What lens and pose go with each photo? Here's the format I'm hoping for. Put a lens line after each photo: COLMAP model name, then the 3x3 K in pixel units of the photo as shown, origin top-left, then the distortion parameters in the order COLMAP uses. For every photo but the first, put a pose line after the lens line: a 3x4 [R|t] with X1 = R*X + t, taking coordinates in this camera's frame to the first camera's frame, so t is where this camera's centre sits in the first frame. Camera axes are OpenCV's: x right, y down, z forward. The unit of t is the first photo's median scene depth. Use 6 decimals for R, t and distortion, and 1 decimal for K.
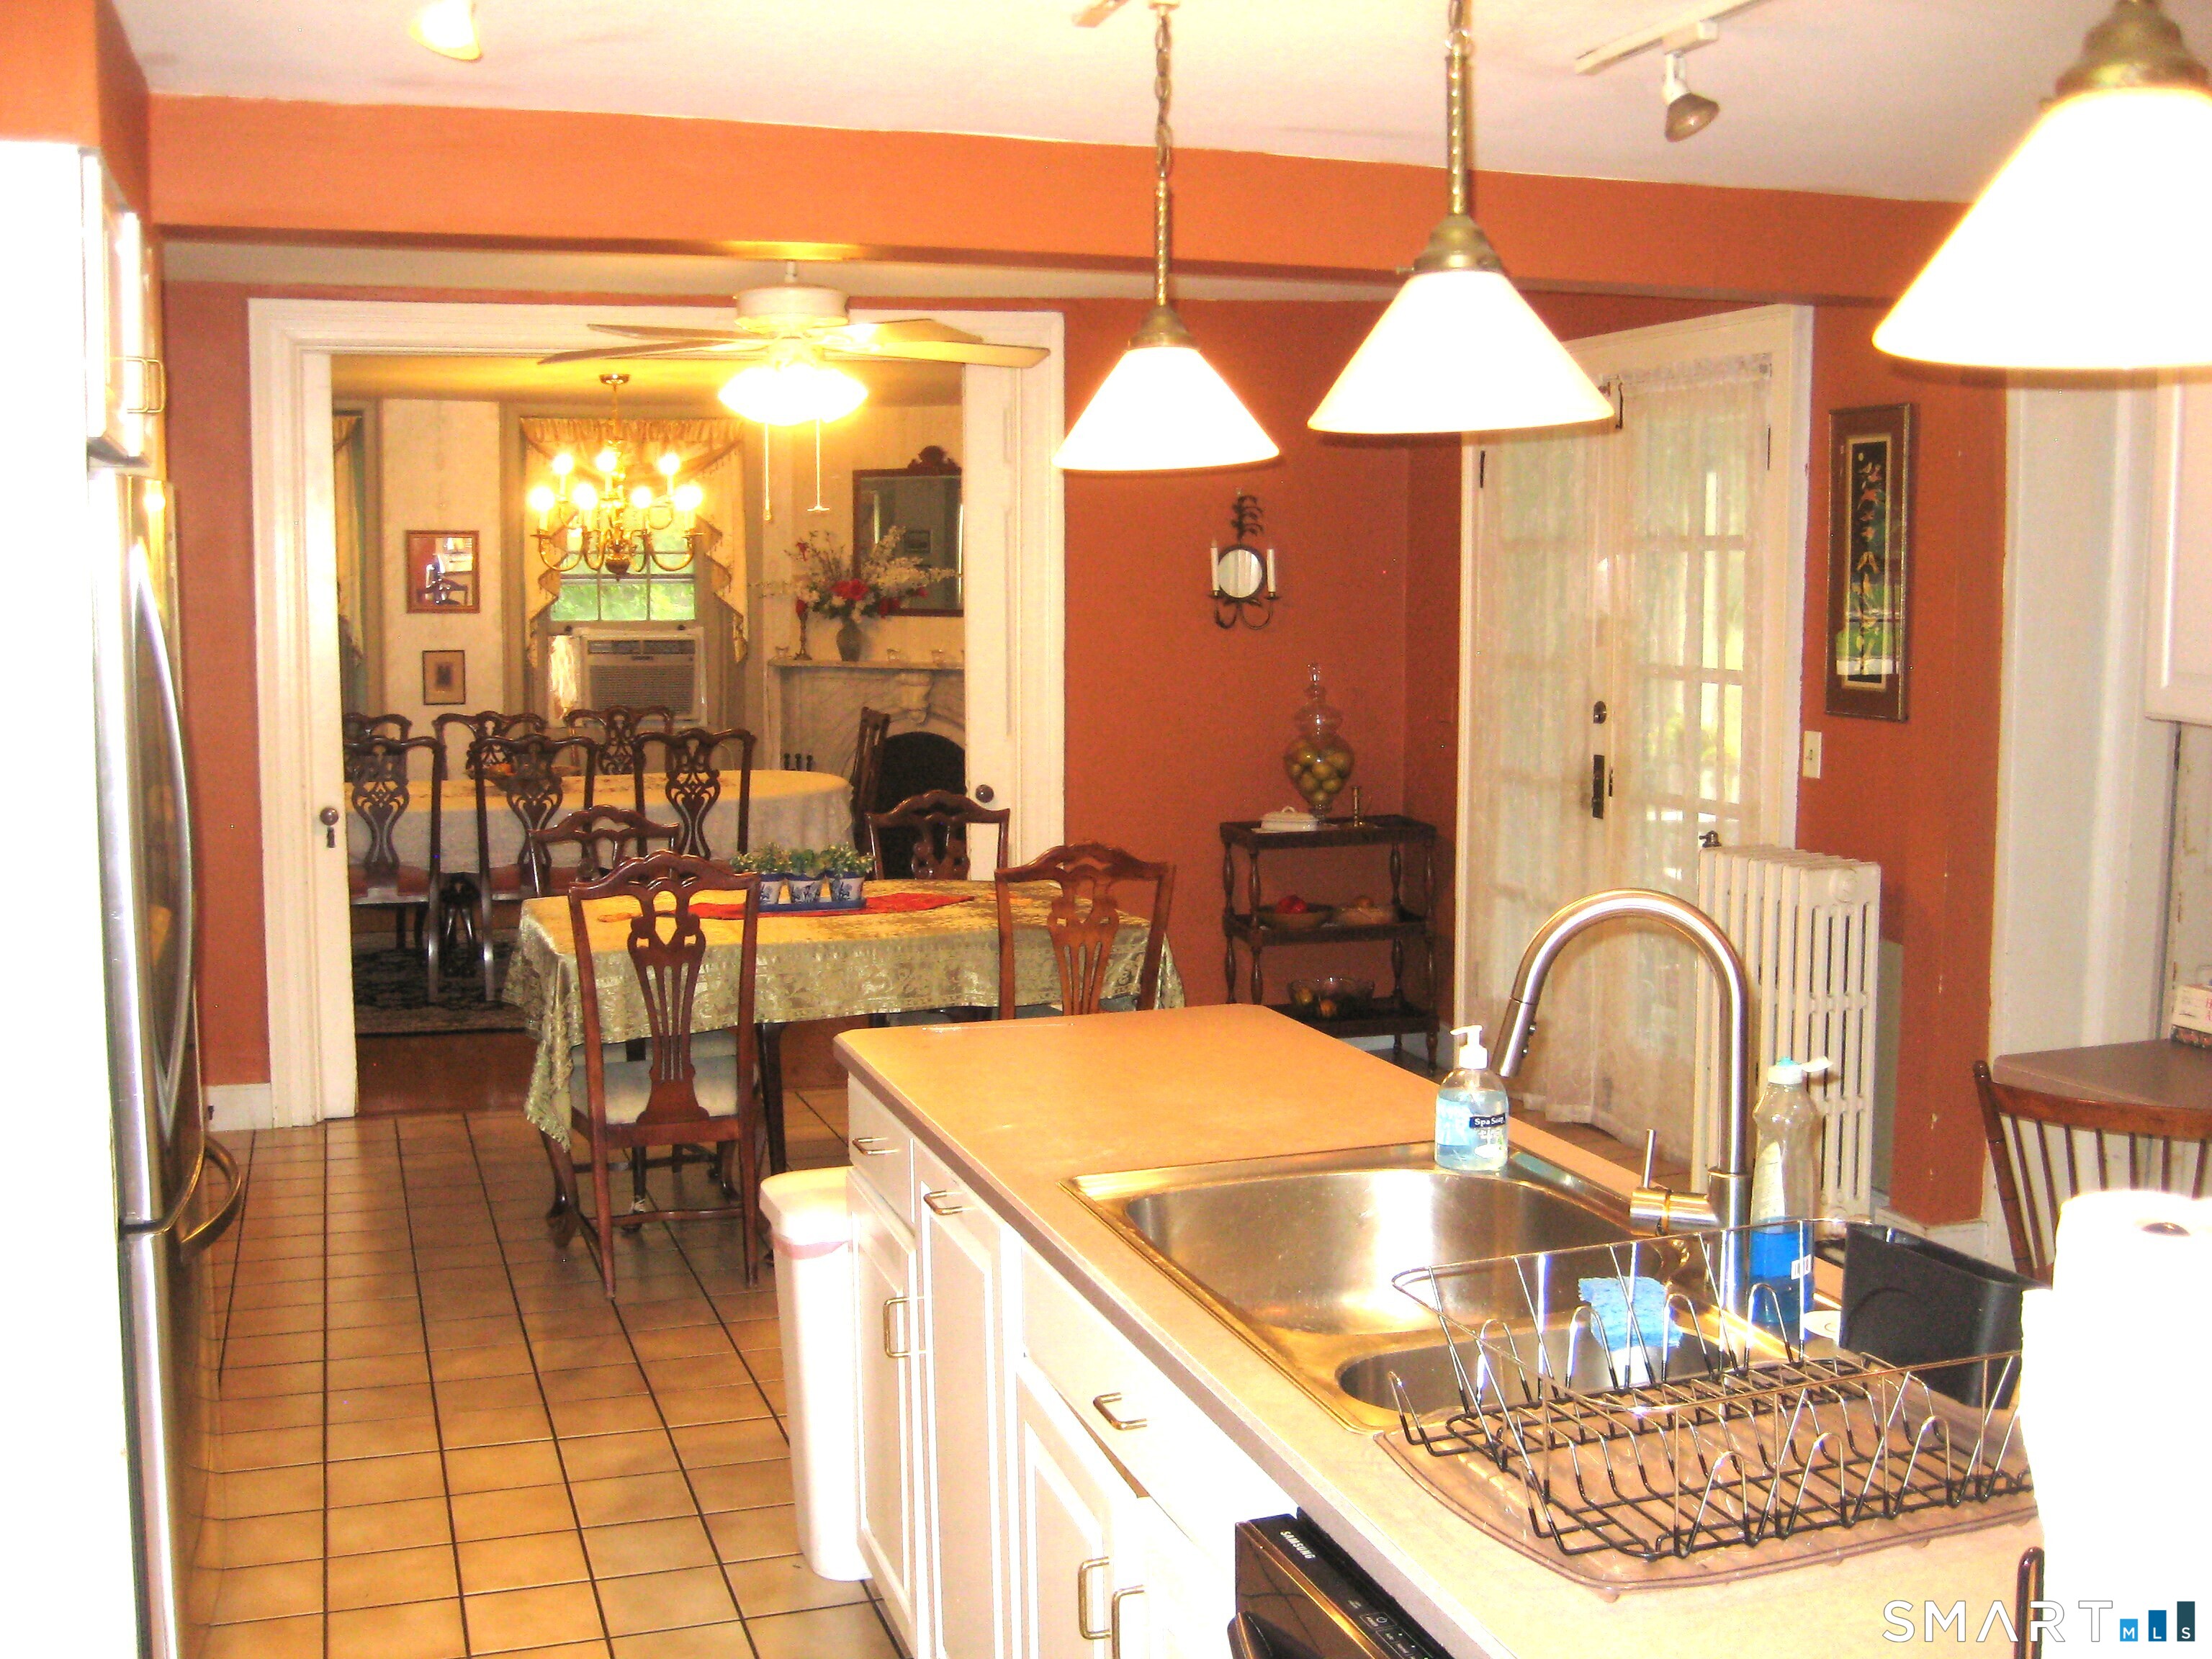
lens RADIAL K [[2465.6, 0, 1087.1], [0, 2465.6, 833.4], [0, 0, 1]] dist [-0.000458, 0.000000]
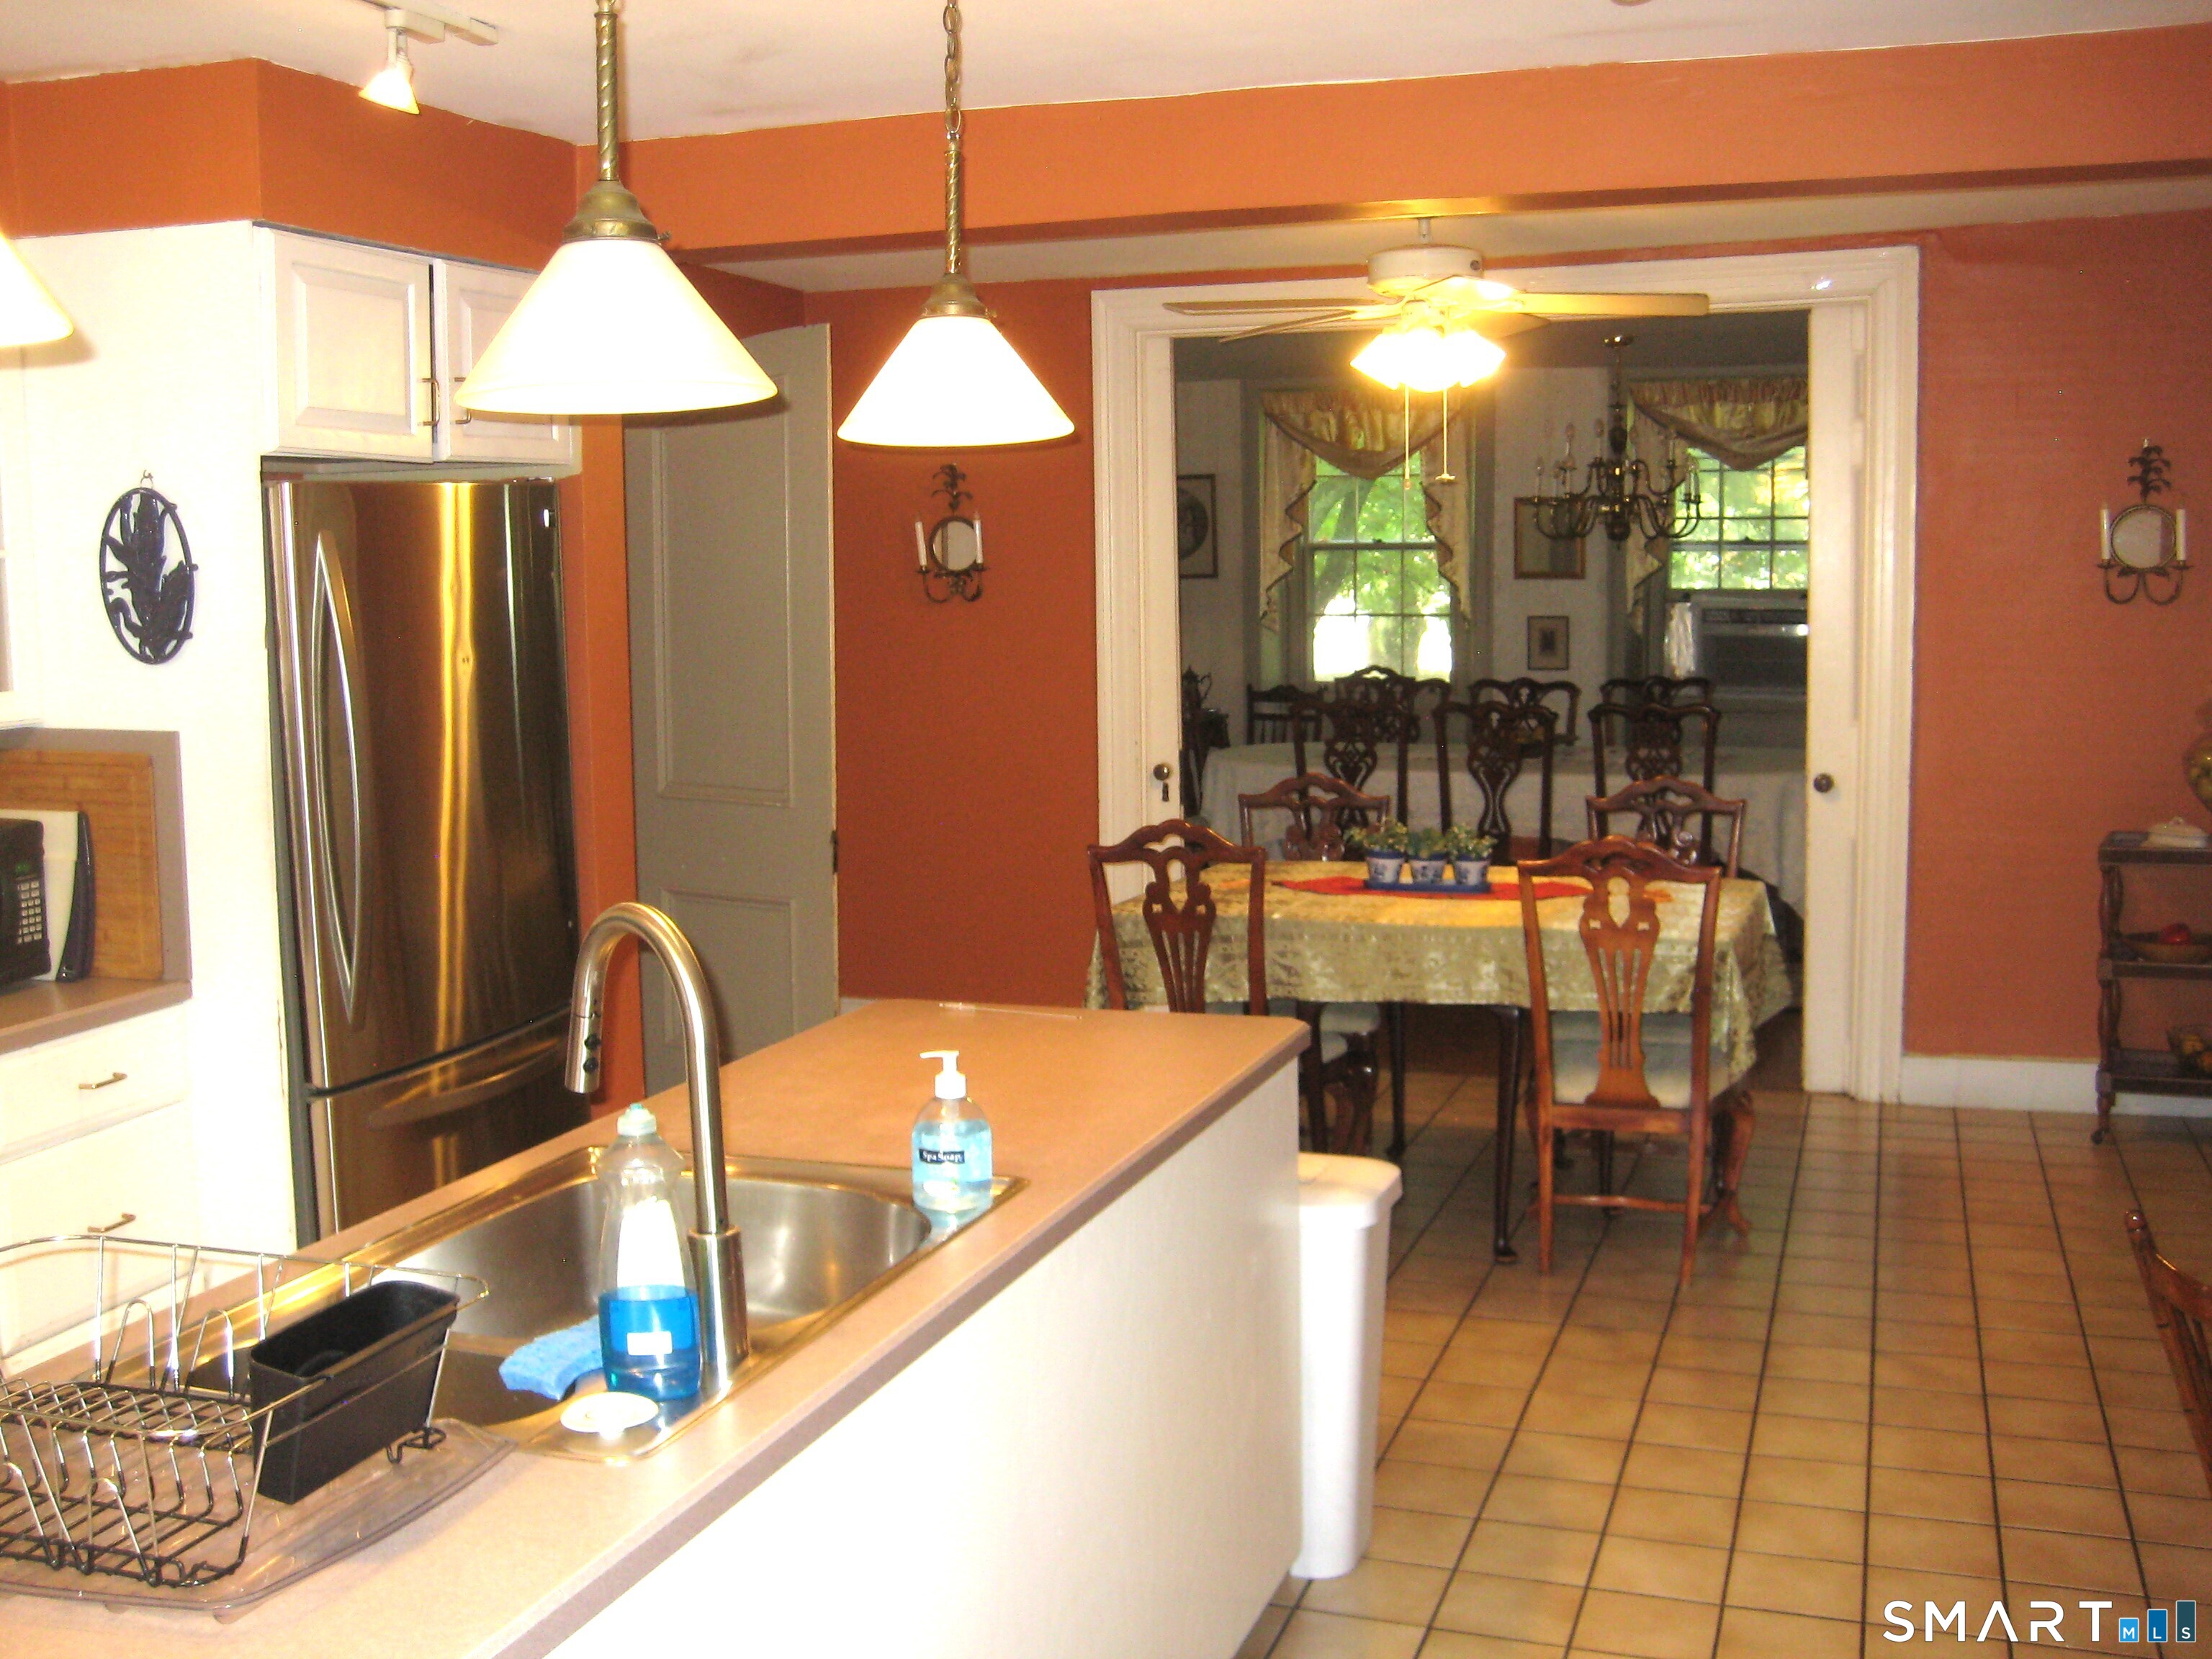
lens RADIAL K [[2465.6, 0, 1088.4], [0, 2465.6, 827.2], [0, 0, 1]] dist [-0.000458, 0.000000]
pose [[0.812372, 0.061669, -0.579869, 0.339556], [-0.053716, 0.998078, 0.030890, -0.016978], [0.580660, 0.006054, 0.814124, 0.128828]]
